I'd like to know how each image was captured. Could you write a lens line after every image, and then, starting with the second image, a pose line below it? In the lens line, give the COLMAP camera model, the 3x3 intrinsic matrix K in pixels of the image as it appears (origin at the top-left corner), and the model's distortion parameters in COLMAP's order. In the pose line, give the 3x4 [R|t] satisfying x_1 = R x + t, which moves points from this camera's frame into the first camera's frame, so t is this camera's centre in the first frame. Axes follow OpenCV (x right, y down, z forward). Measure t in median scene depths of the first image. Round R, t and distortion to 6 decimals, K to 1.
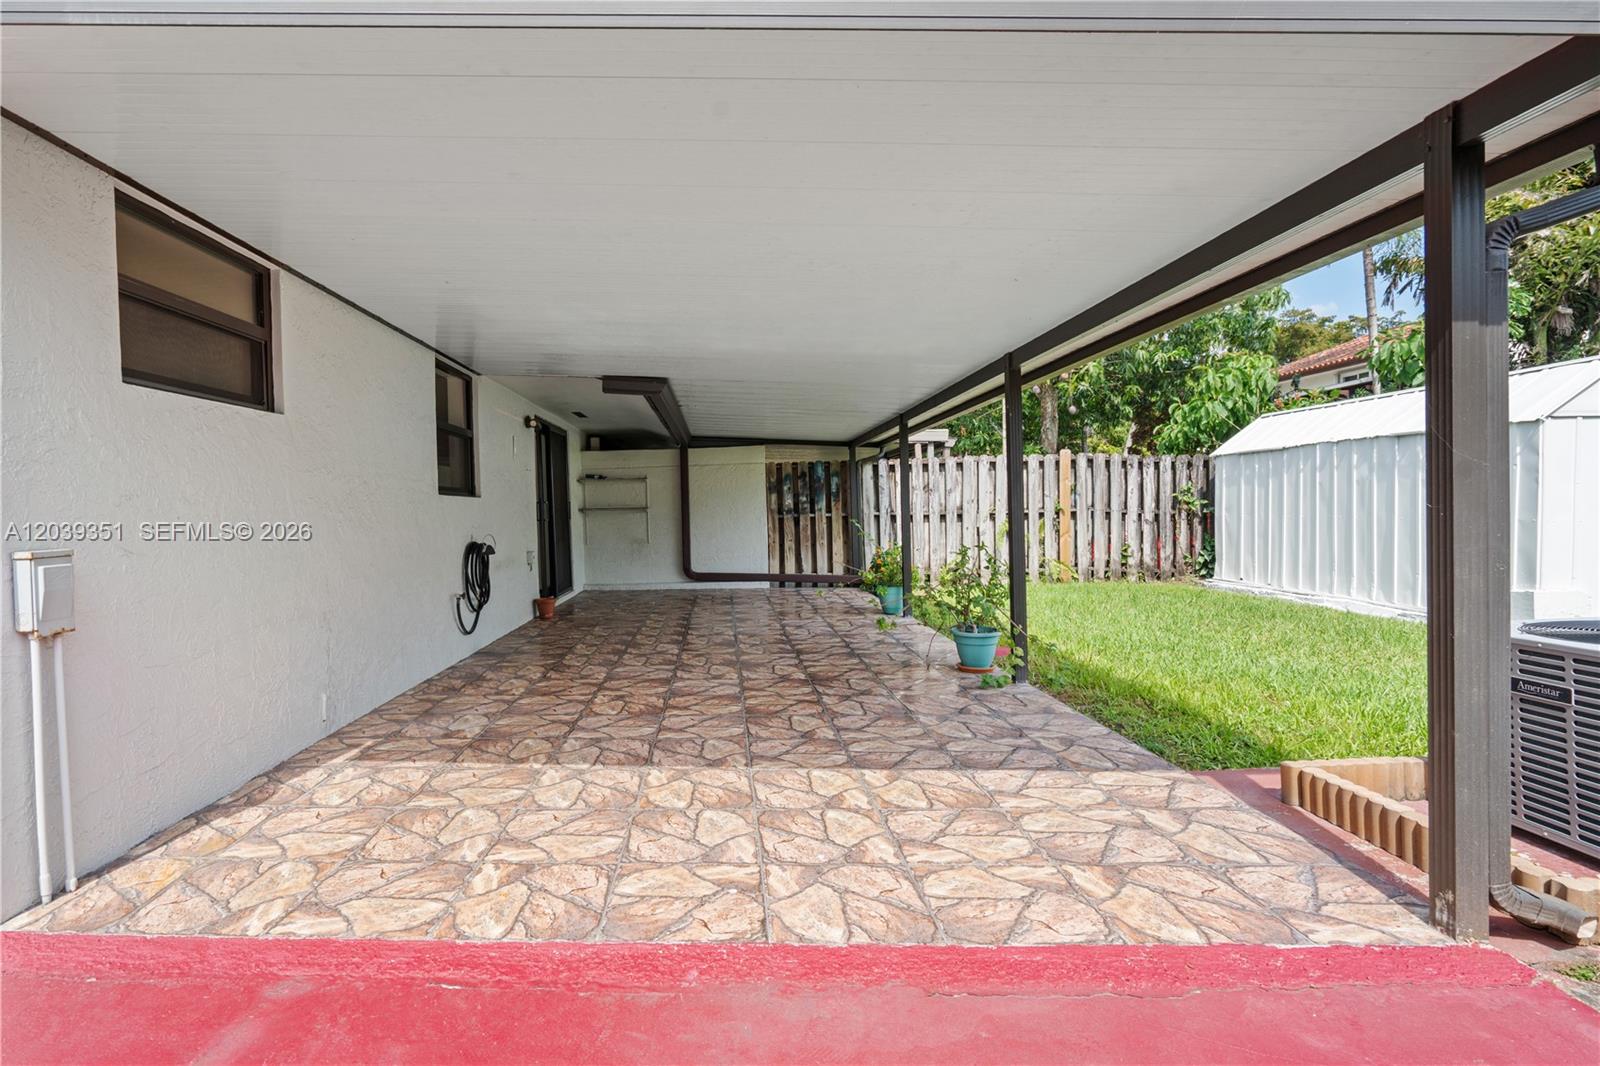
lens RADIAL K [[795.9, 0, 697.7], [0, 795.9, 493.0], [0, 0, 1]] dist [-0.003387, 0.002107]
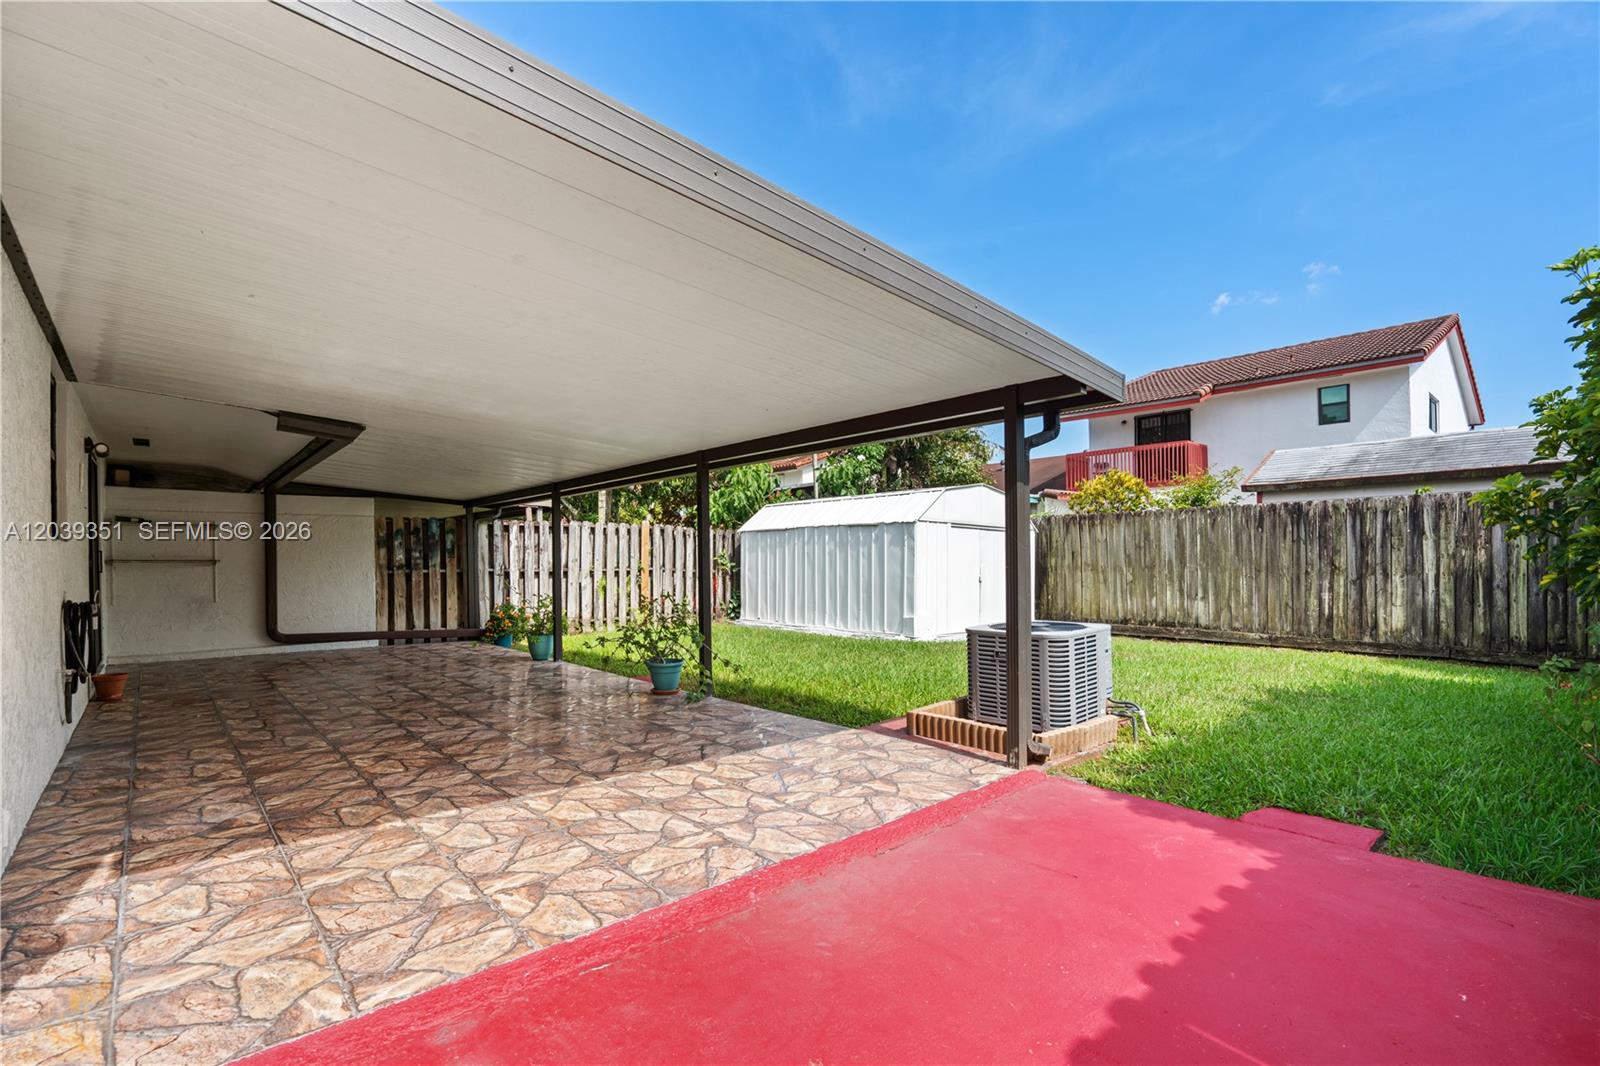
lens RADIAL K [[728.4, 0, 817.0], [0, 728.4, 568.4], [0, 0, 1]] dist [-0.000788, 0.001065]
pose [[0.694055, 0.012246, 0.719817, -0.401931], [-0.026959, 0.999596, 0.008988, 0.006768], [-0.719417, -0.025643, 0.694105, 0.017817]]
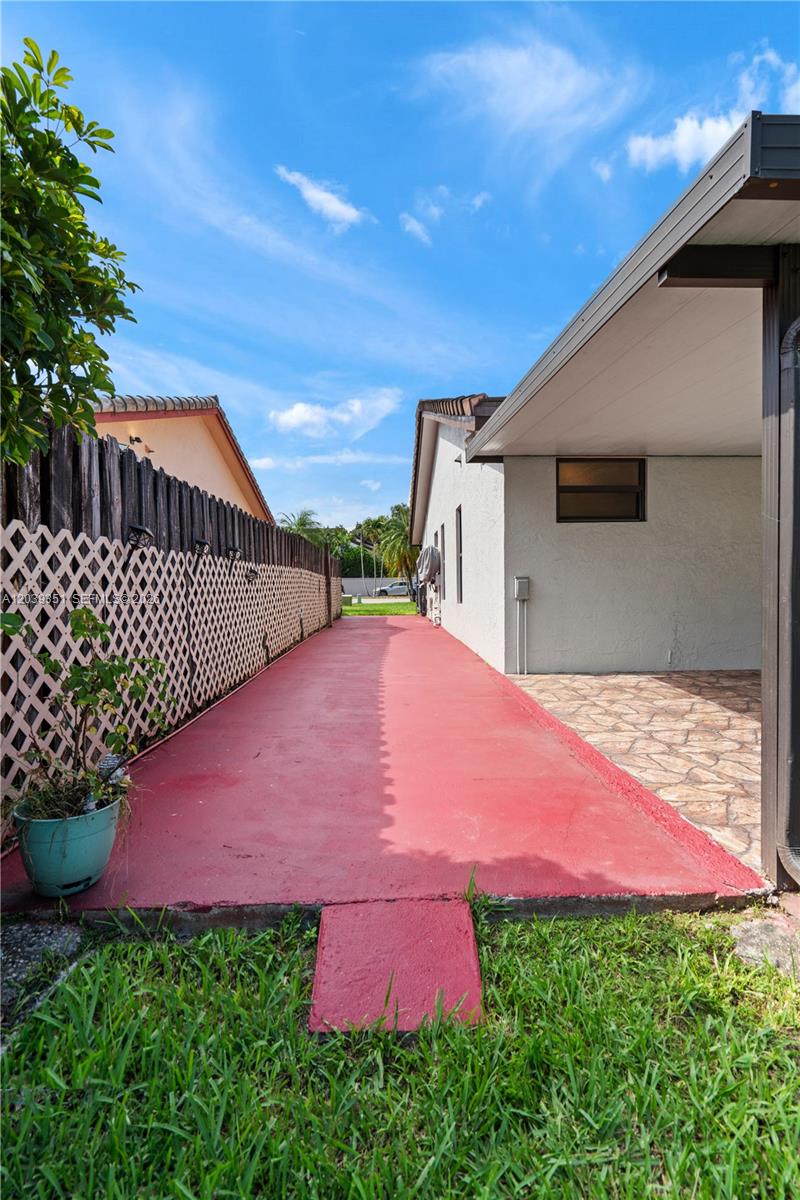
lens RADIAL K [[546.3, 0, 400.0], [0, 546.3, 600.0], [0, 0, 1]] dist [-0.000788, 0.001065]
pose [[0.081303, 0.055795, -0.995126, 0.850710], [0.019974, 0.998140, 0.057596, 0.015815], [0.996489, -0.024559, 0.080038, 0.151951]]
